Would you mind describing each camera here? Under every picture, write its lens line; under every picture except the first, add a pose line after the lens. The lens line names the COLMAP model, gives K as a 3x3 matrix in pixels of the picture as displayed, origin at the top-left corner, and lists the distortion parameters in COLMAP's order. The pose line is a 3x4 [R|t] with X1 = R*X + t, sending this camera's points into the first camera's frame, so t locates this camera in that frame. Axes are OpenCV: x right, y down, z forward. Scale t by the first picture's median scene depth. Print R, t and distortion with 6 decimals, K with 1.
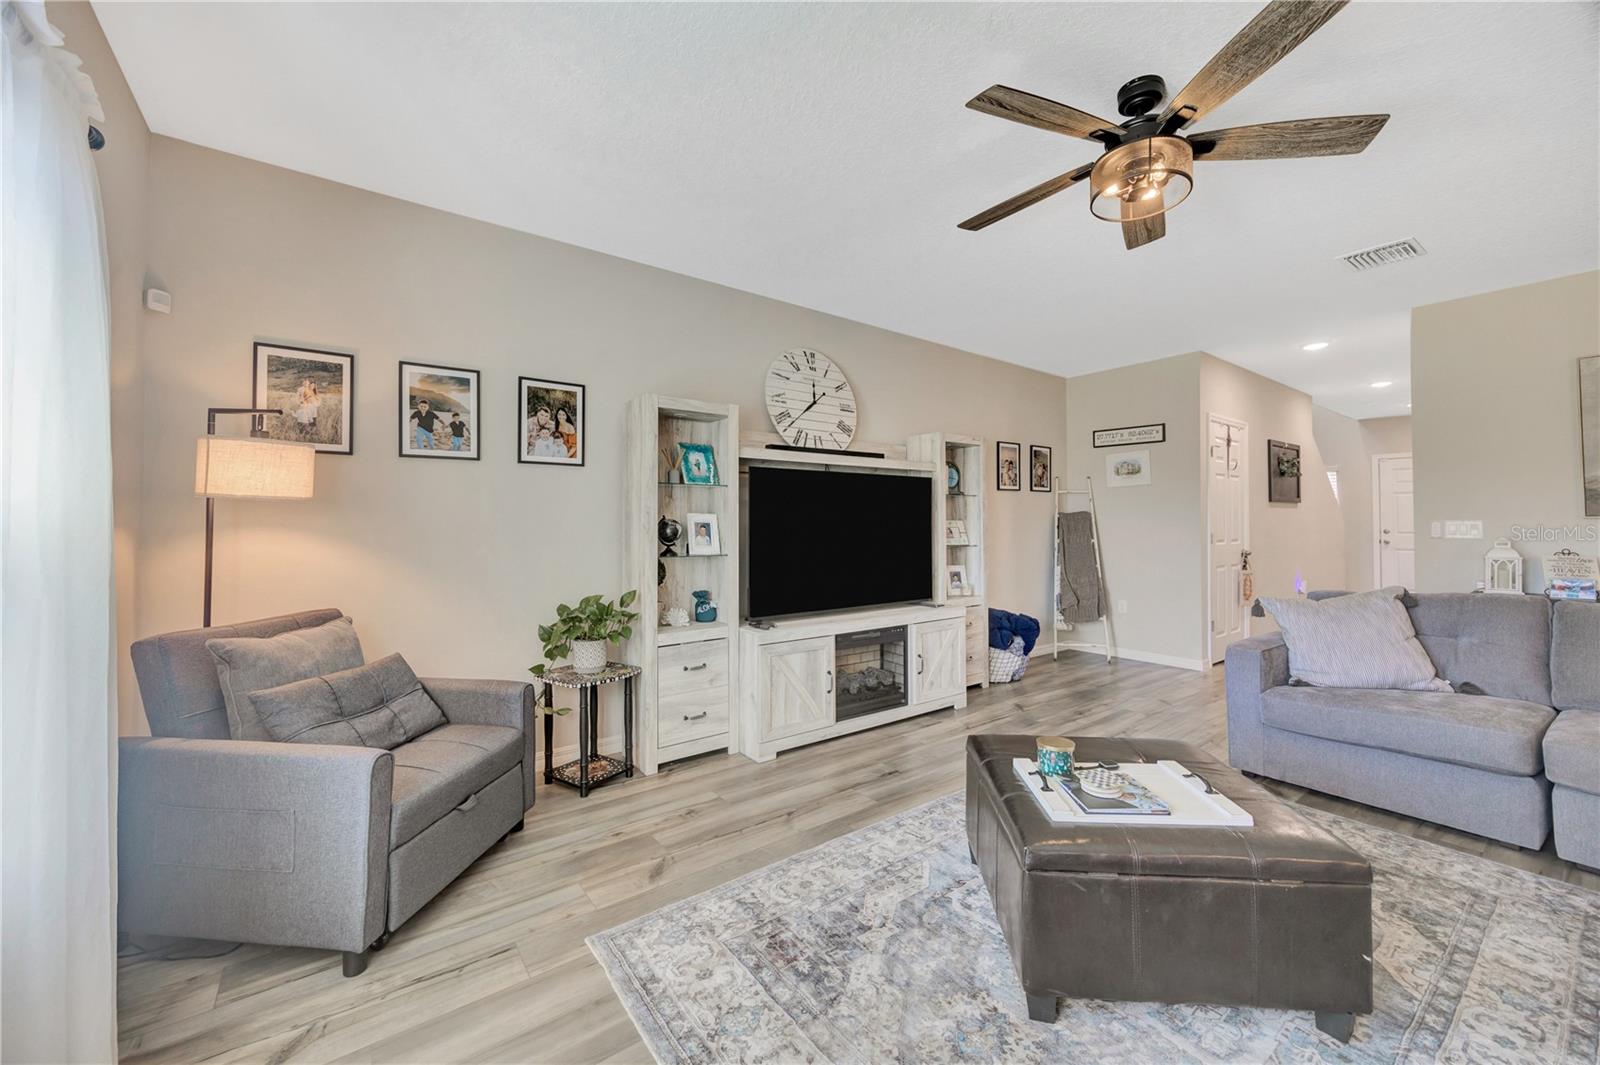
lens RADIAL K [[610.0, 0, 795.1], [0, 610.0, 519.7], [0, 0, 1]] dist [-0.005081, 0.000176]
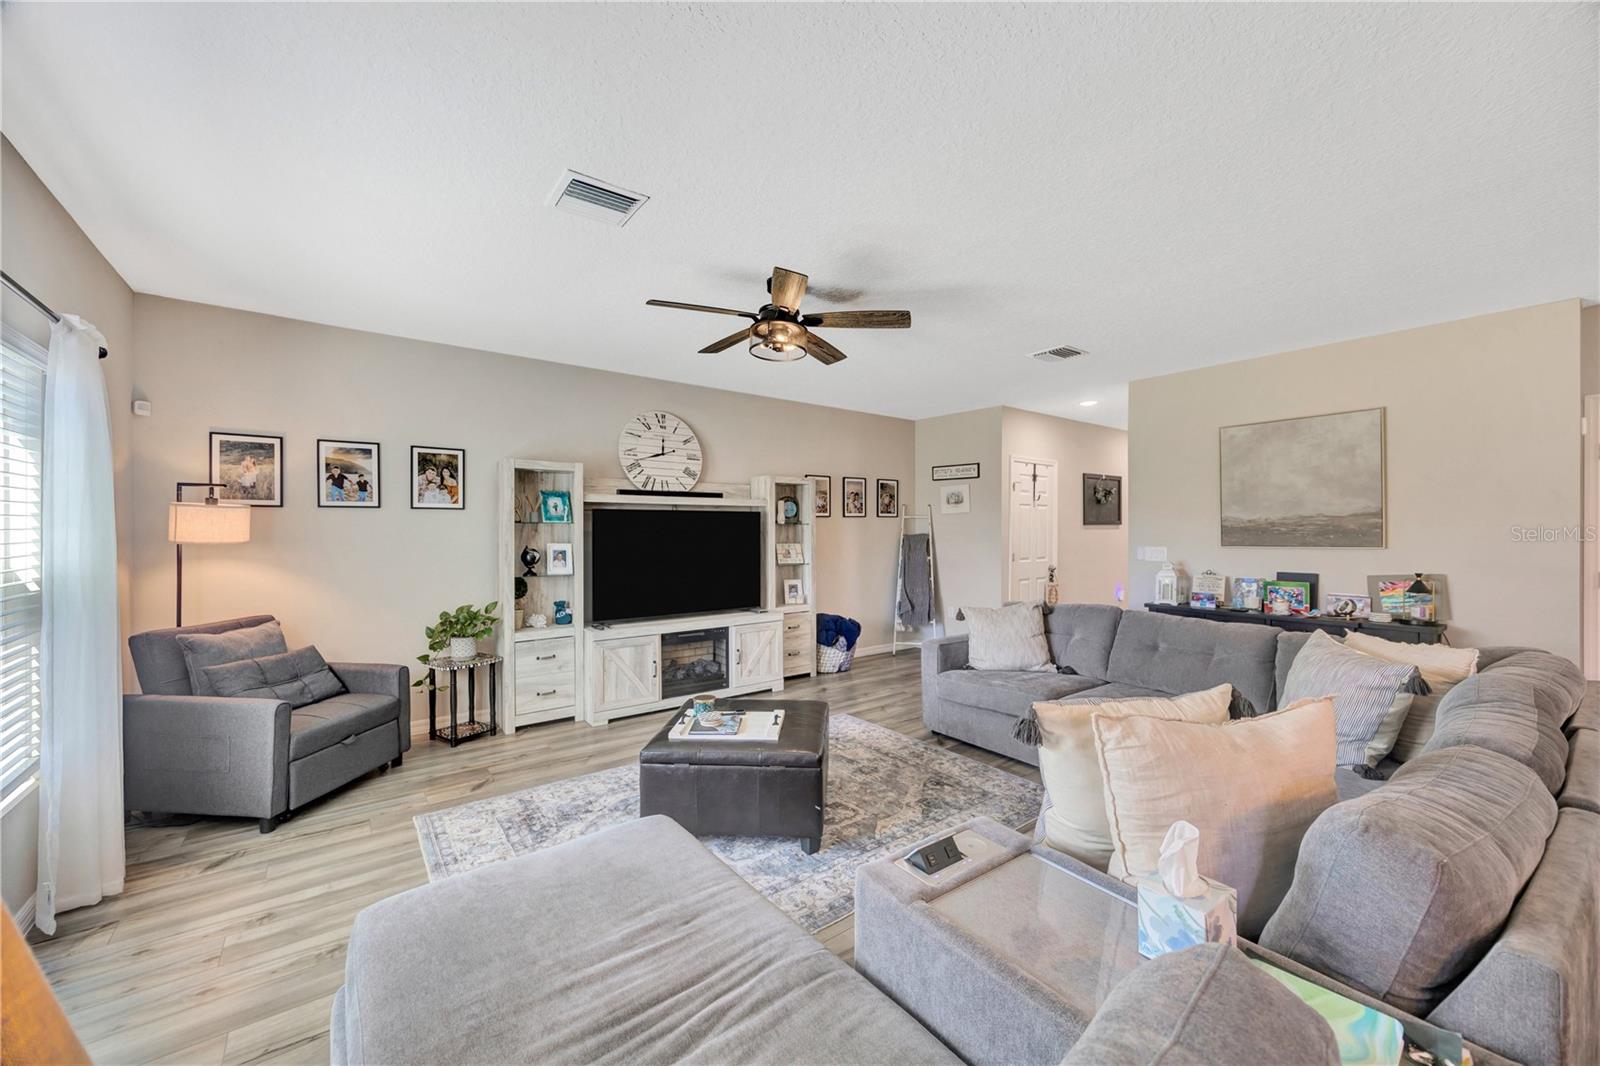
lens RADIAL K [[610.0, 0, 804.2], [0, 610.0, 535.7], [0, 0, 1]] dist [-0.005081, 0.000176]
pose [[0.999910, 0.001692, 0.013334, 0.435603], [-0.001960, 0.999797, 0.020076, -0.065182], [-0.013298, -0.020100, 0.999710, -0.404063]]
